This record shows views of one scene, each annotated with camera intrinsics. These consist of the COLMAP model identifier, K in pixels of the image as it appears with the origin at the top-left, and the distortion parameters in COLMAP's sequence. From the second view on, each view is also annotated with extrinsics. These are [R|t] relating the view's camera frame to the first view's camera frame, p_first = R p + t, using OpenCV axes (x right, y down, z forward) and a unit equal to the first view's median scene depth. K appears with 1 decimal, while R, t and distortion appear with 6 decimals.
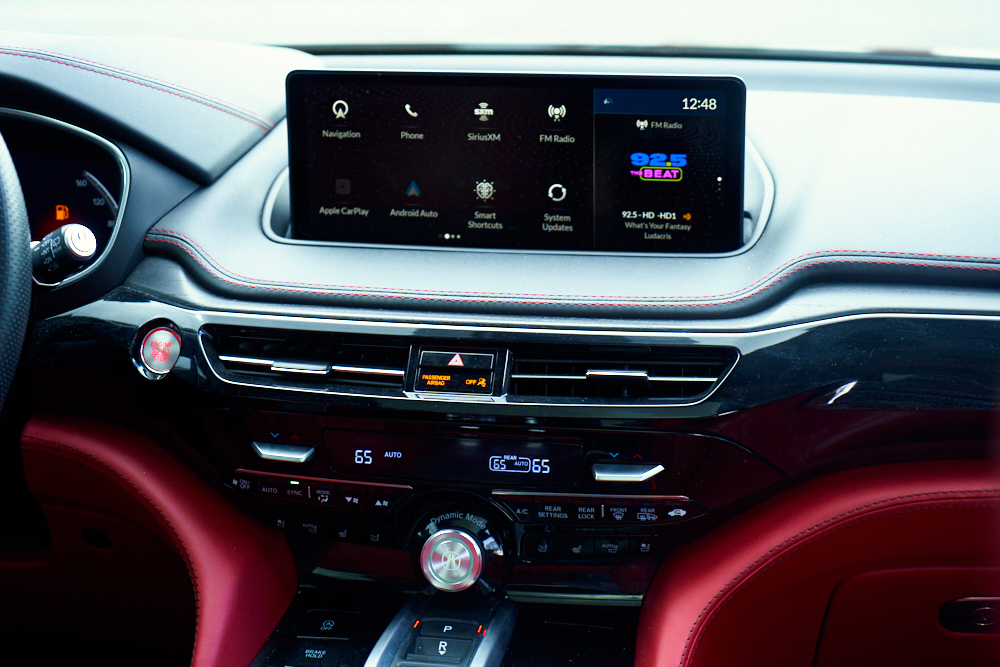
lens RADIAL K [[2058.3, 0, 502.0], [0, 2058.3, 333.1], [0, 0, 1]] dist [-0.016995, 0.000000]
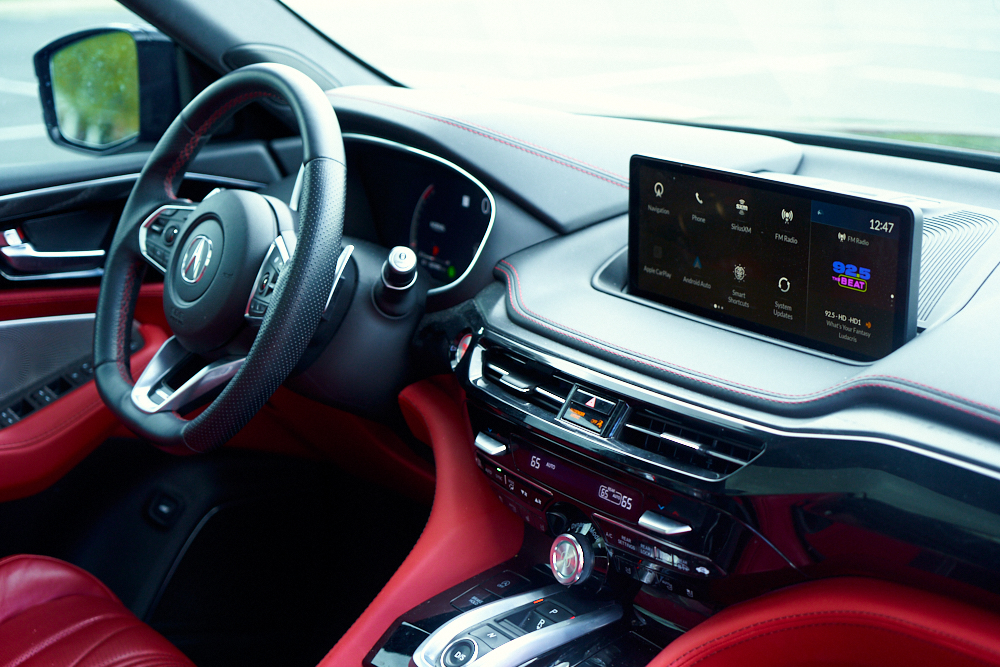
lens RADIAL K [[1671.8, 0, 491.2], [0, 1671.8, 344.5], [0, 0, 1]] dist [-0.006556, 0.000000]
pose [[0.736265, 0.187816, -0.650107, 0.532198], [-0.176618, 0.980747, 0.083313, -0.086048], [0.653238, 0.053480, 0.755261, 0.187596]]
